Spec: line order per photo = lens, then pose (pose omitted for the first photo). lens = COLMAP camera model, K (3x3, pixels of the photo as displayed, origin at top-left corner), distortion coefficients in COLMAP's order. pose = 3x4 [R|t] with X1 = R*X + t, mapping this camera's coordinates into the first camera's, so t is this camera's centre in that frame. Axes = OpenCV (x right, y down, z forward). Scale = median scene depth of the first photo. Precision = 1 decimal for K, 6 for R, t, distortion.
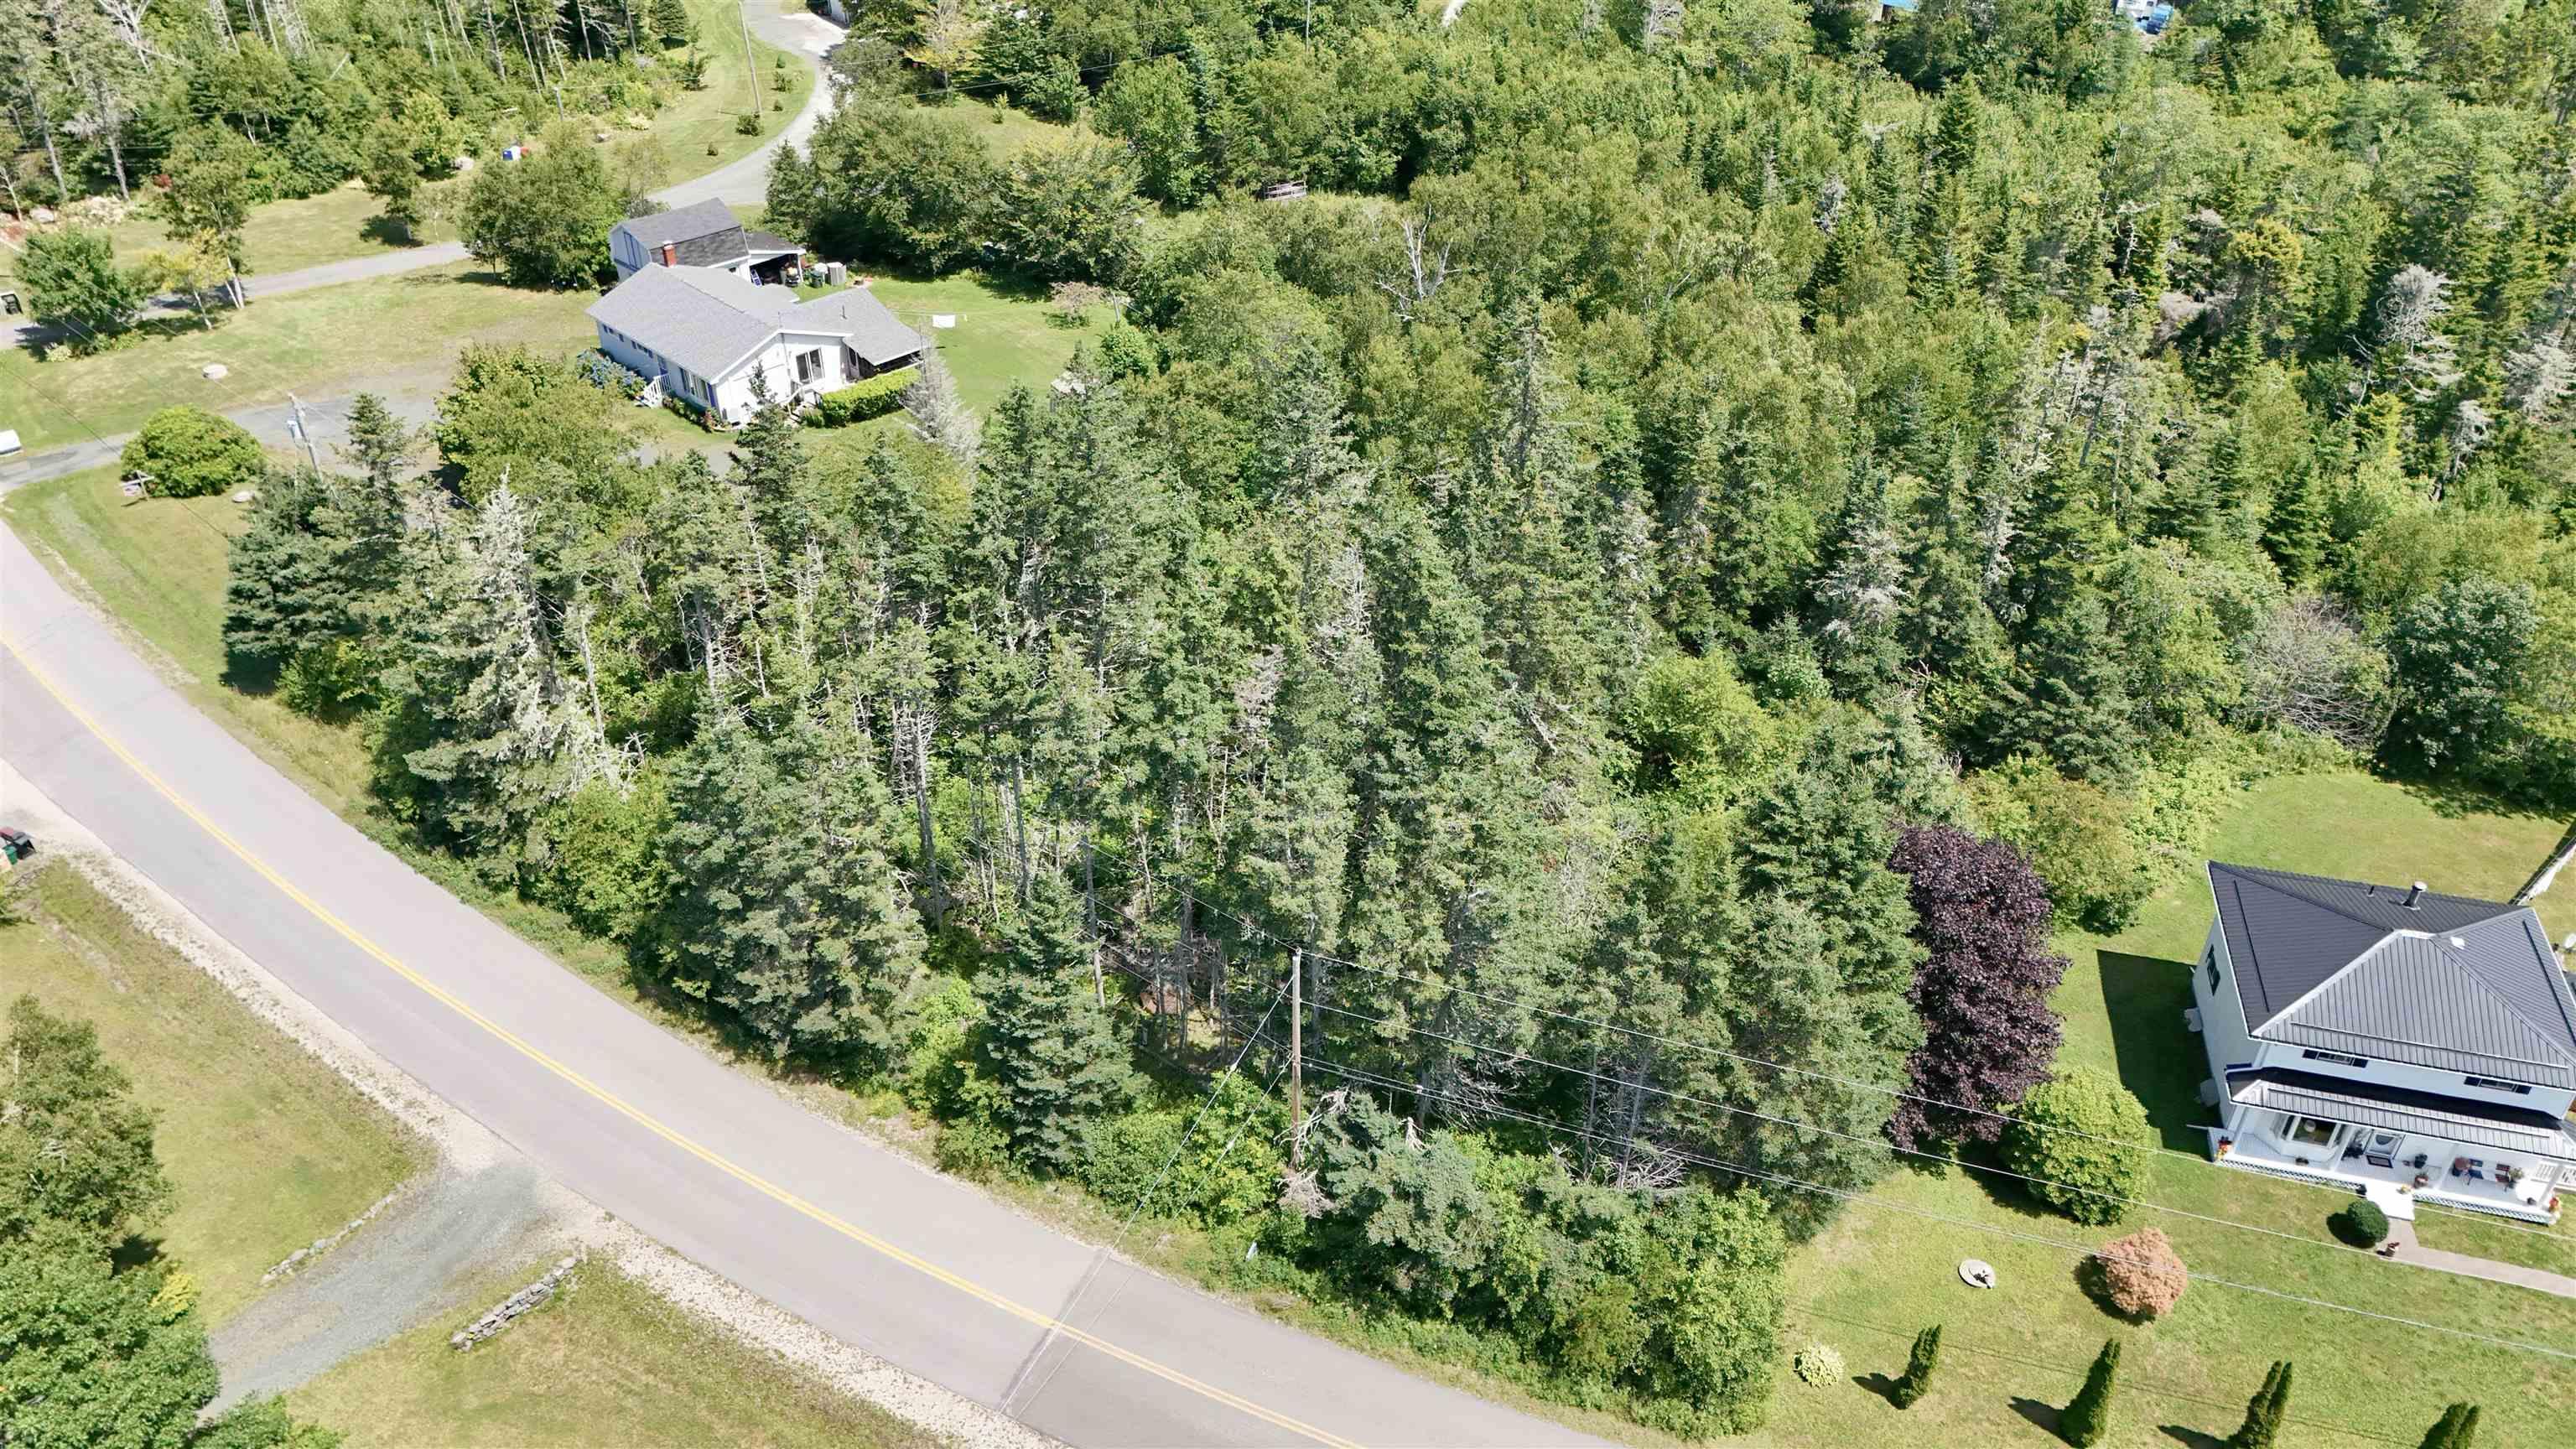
lens RADIAL K [[1911.5, 0, 1288.0], [0, 1911.5, 724.5], [0, 0, 1]] dist [0.035865, 0.000282]
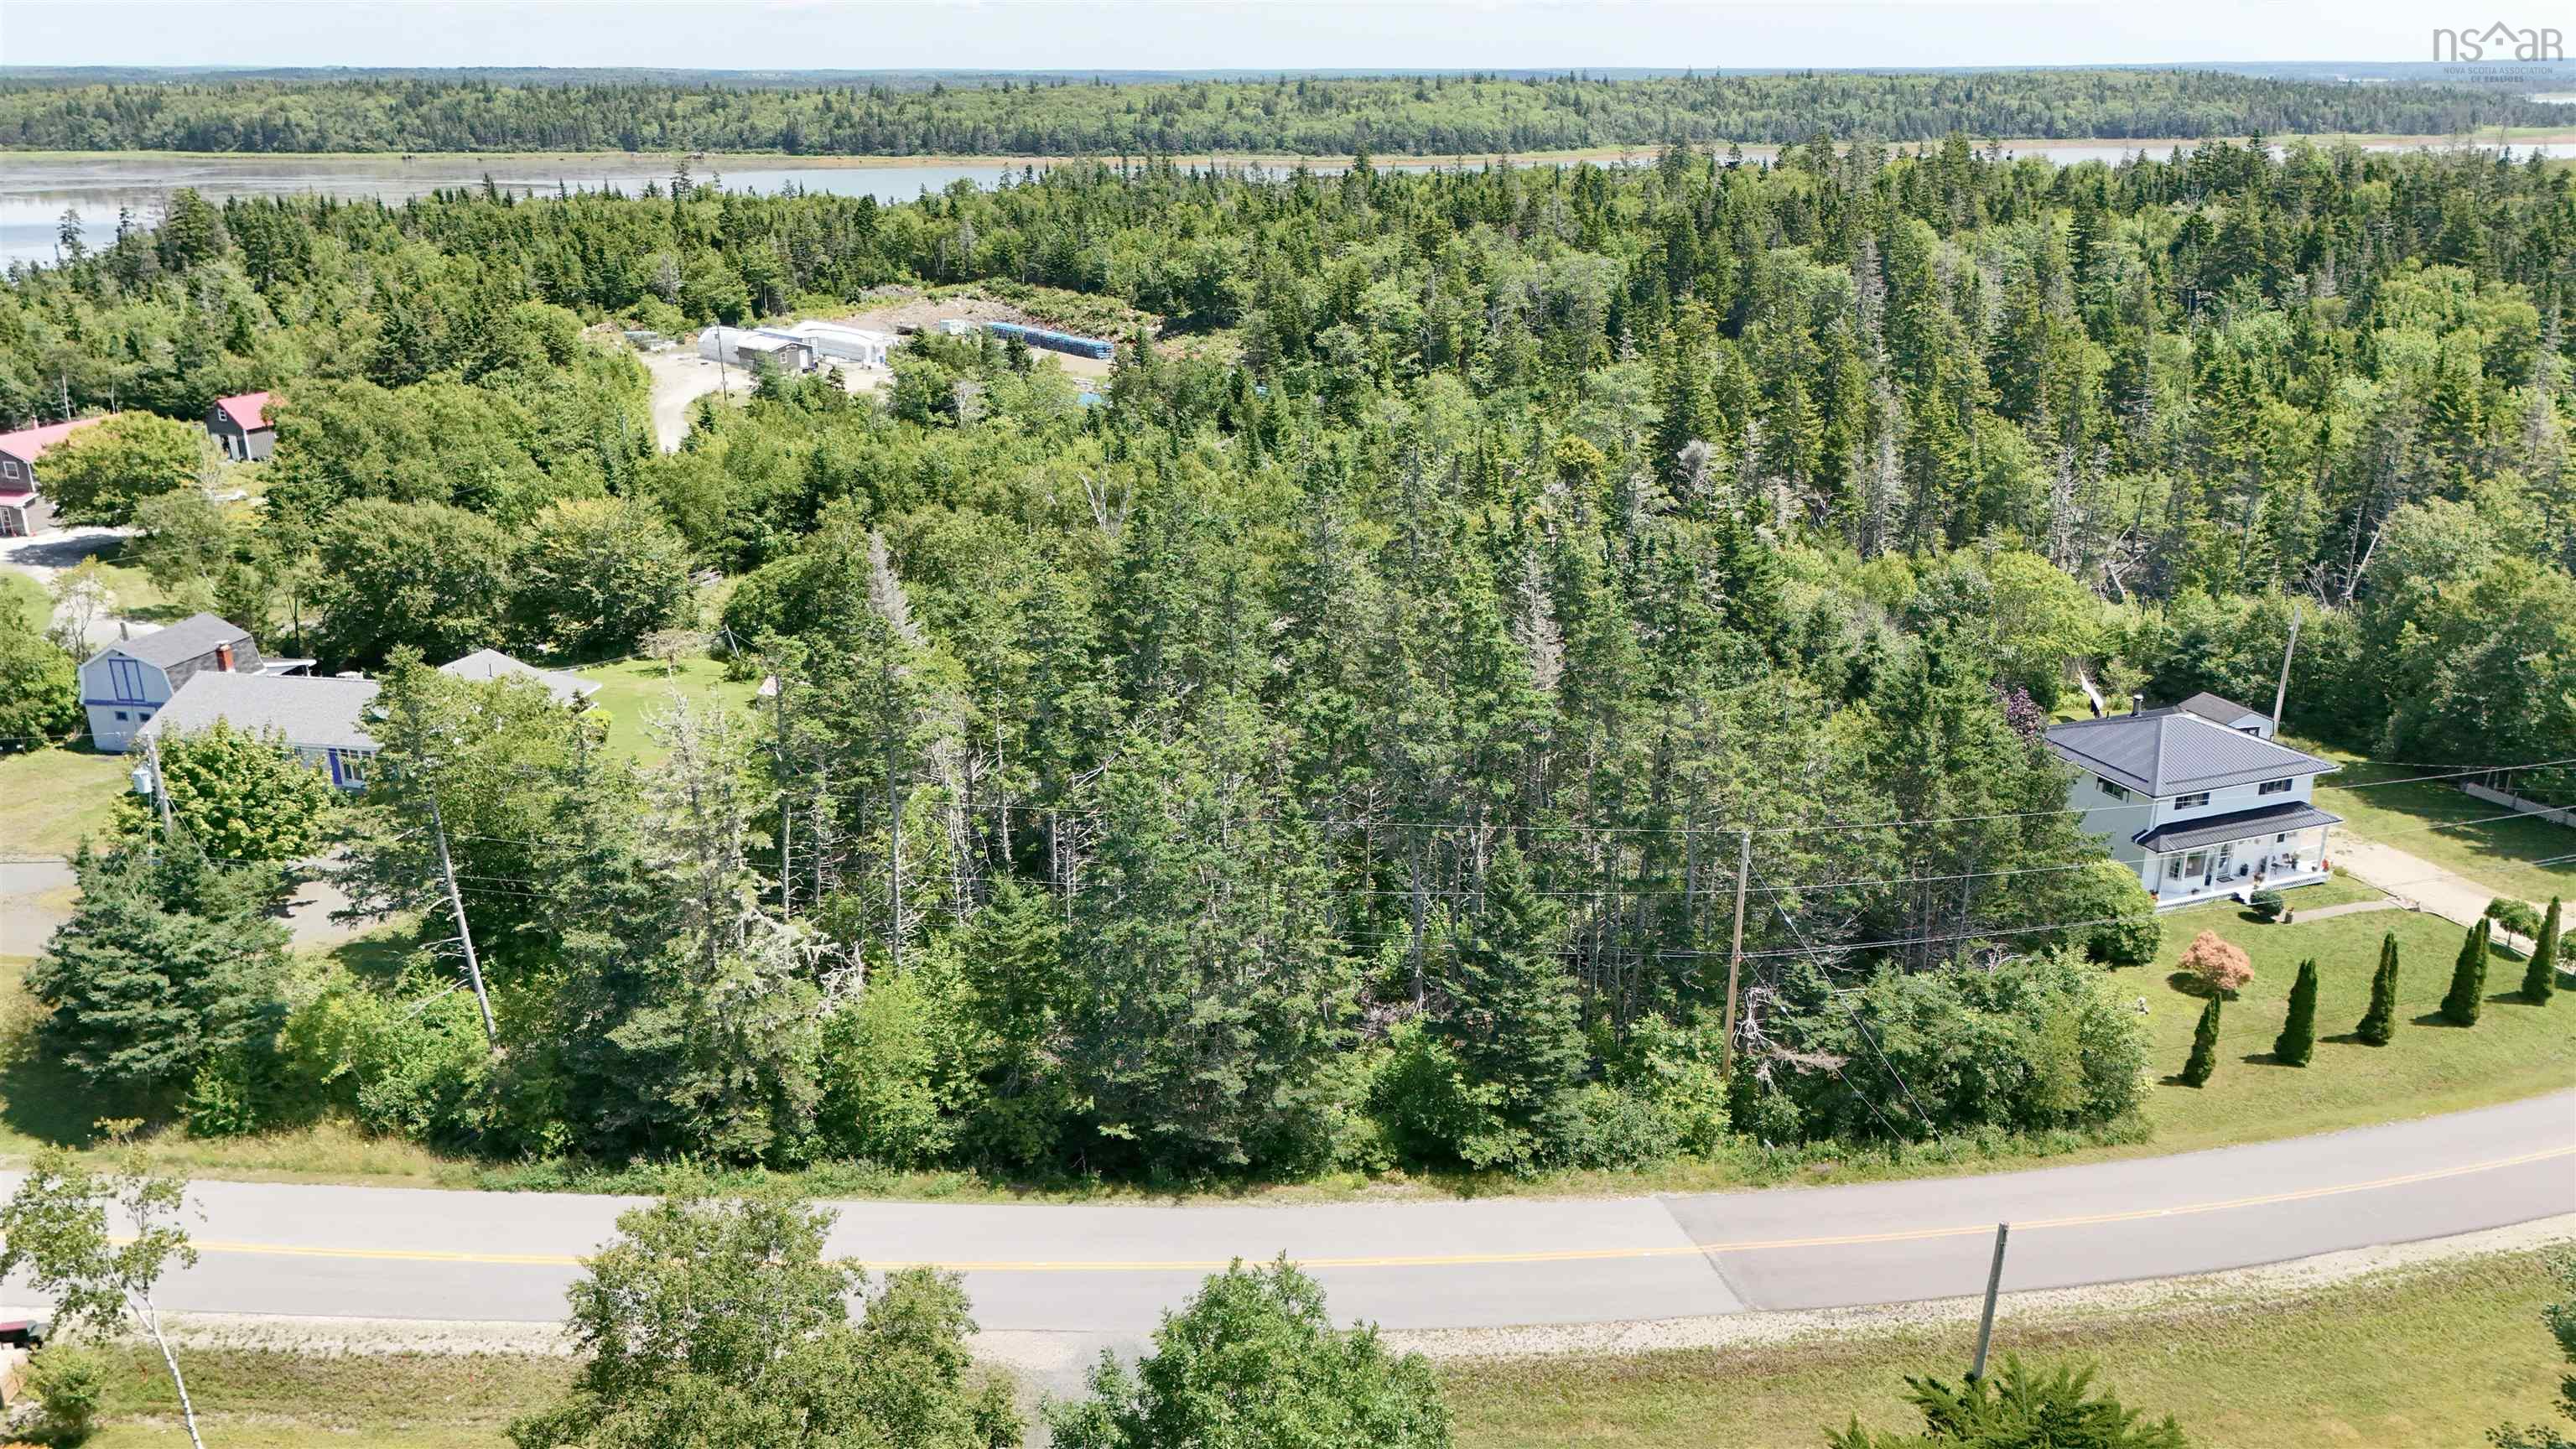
lens RADIAL K [[1893.3, 0, 1288.0], [0, 1893.3, 724.5], [0, 0, 1]] dist [0.082078, -0.073770]
pose [[0.814642, -0.190370, 0.547829, -0.563936], [0.333054, 0.926868, -0.173179, 0.114062], [-0.474797, 0.323536, 0.818469, 0.141468]]
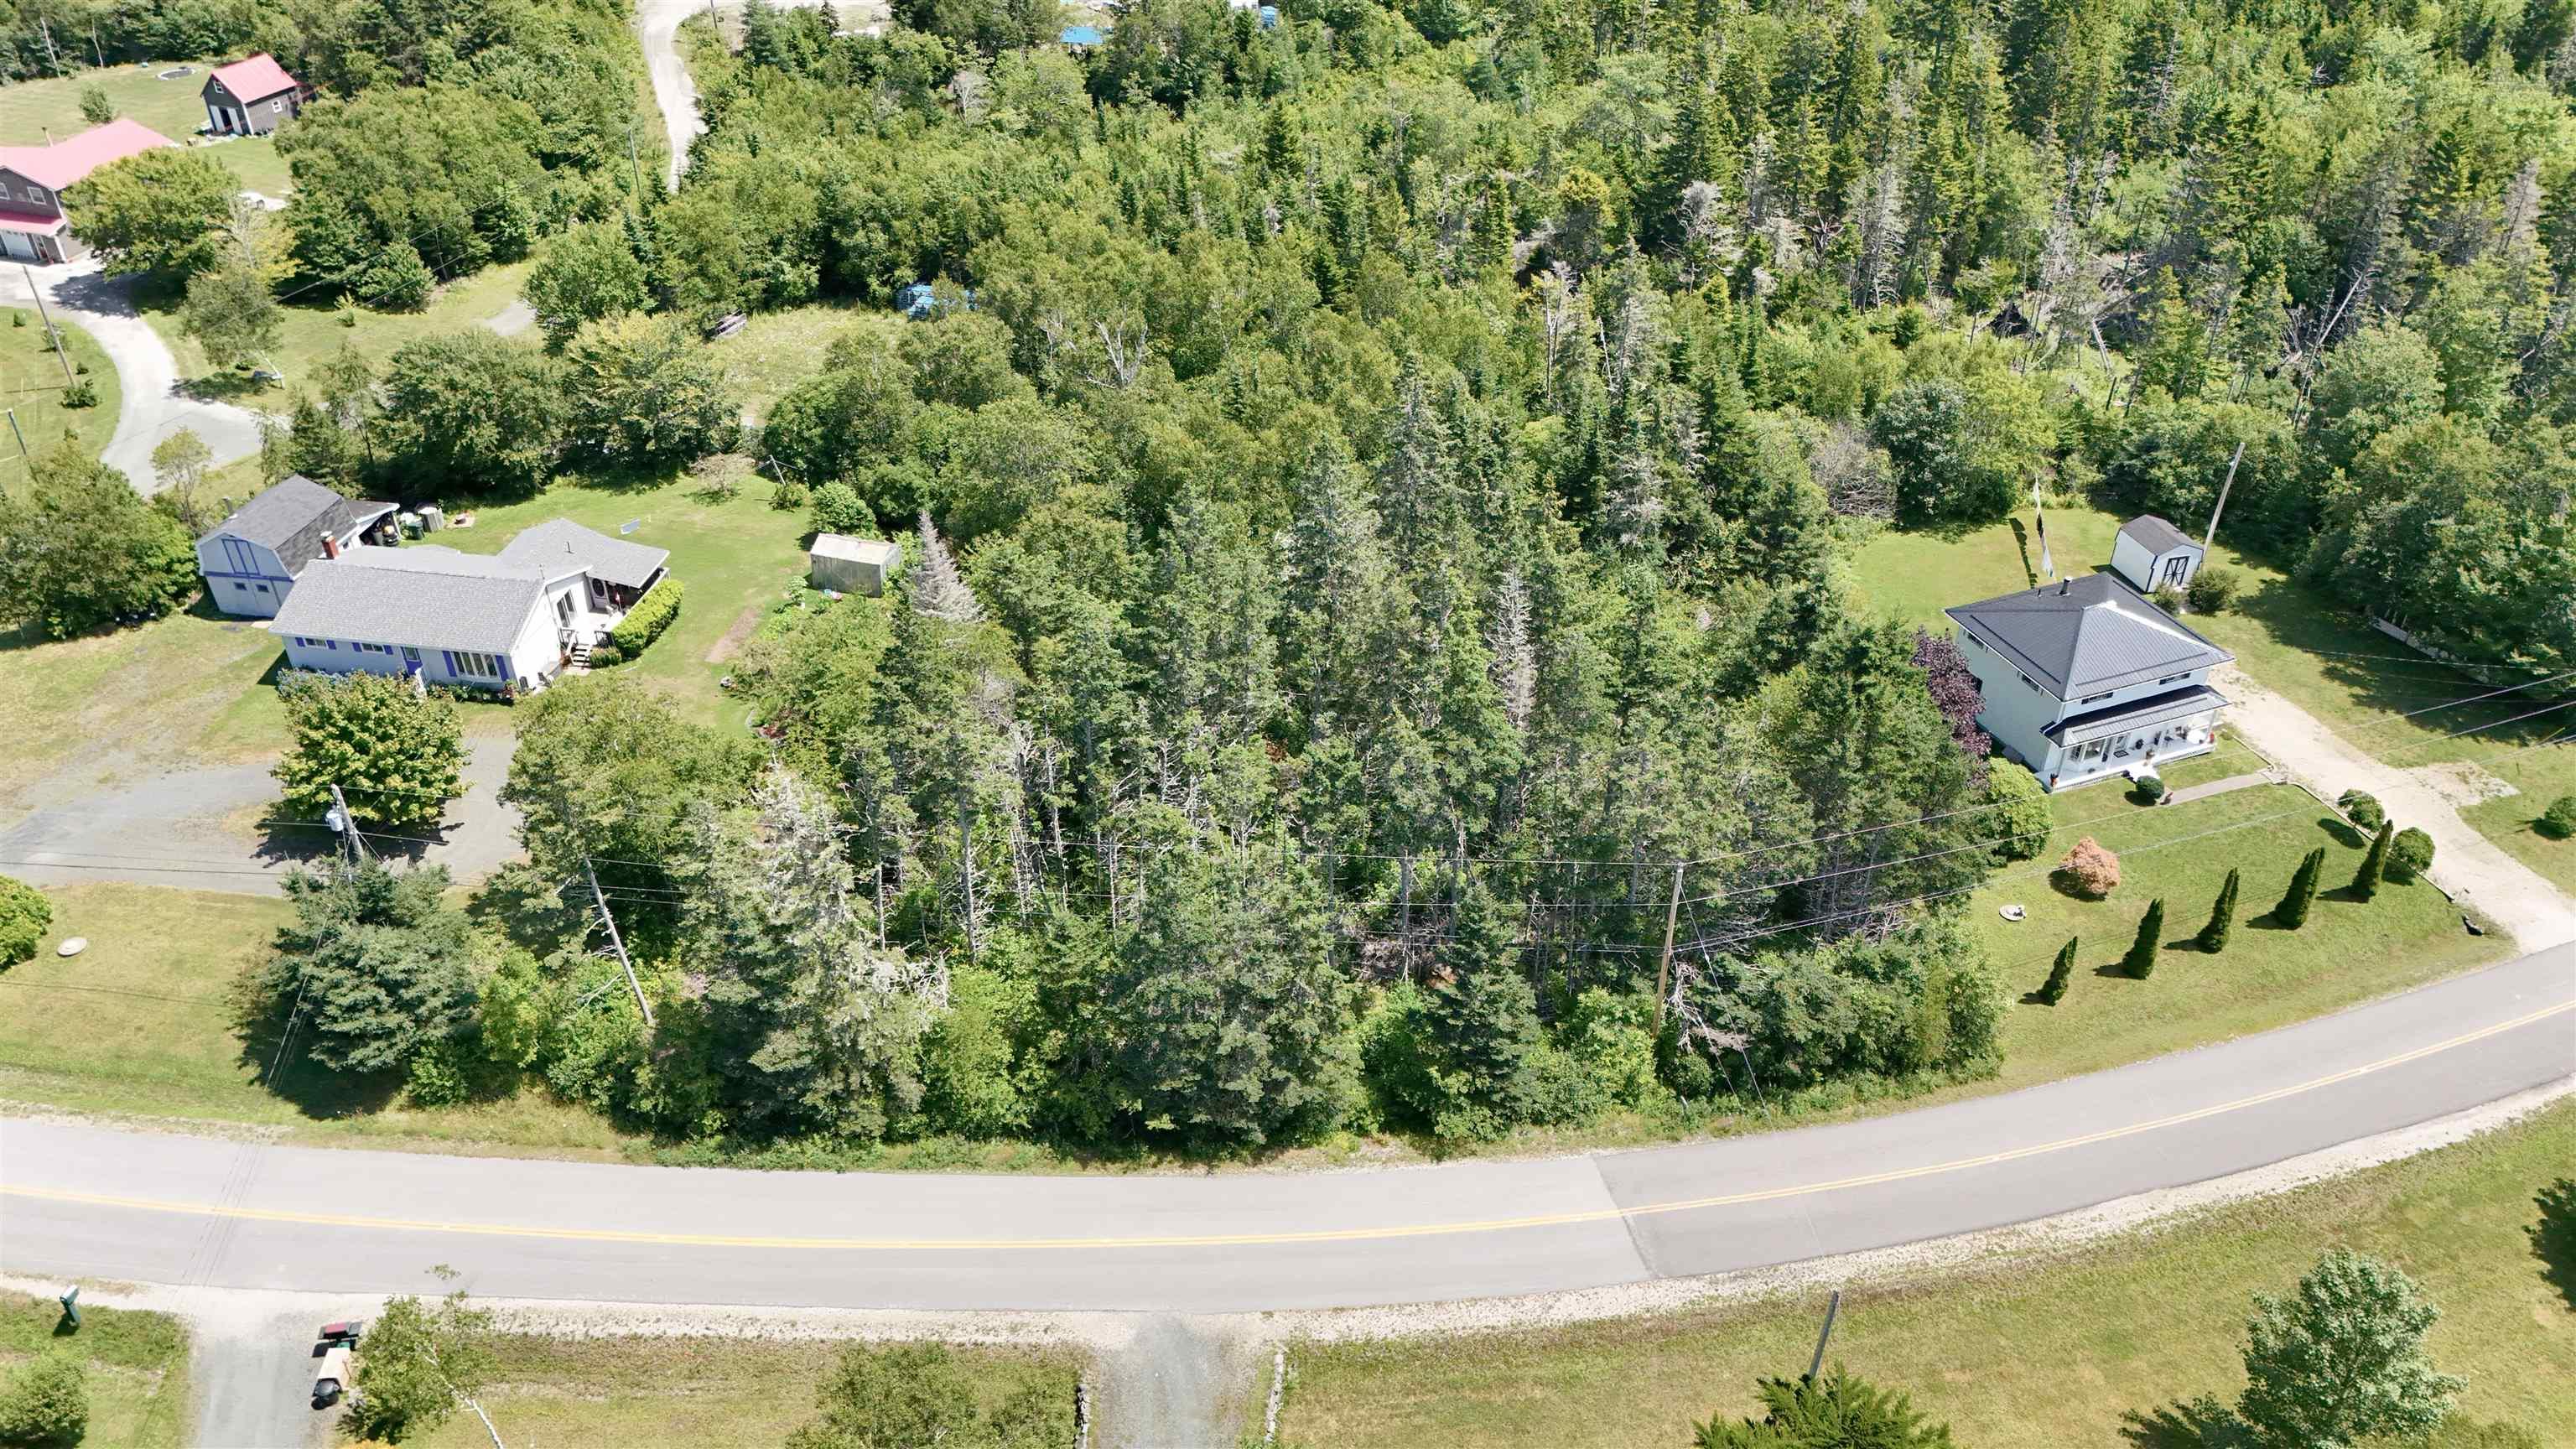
lens RADIAL K [[1893.3, 0, 1288.0], [0, 1893.3, 724.5], [0, 0, 1]] dist [0.082078, -0.073770]
pose [[0.816026, -0.337271, 0.469414, -0.562007], [0.335536, 0.937678, 0.090422, -0.128386], [-0.470656, 0.083719, 0.878336, -0.025933]]
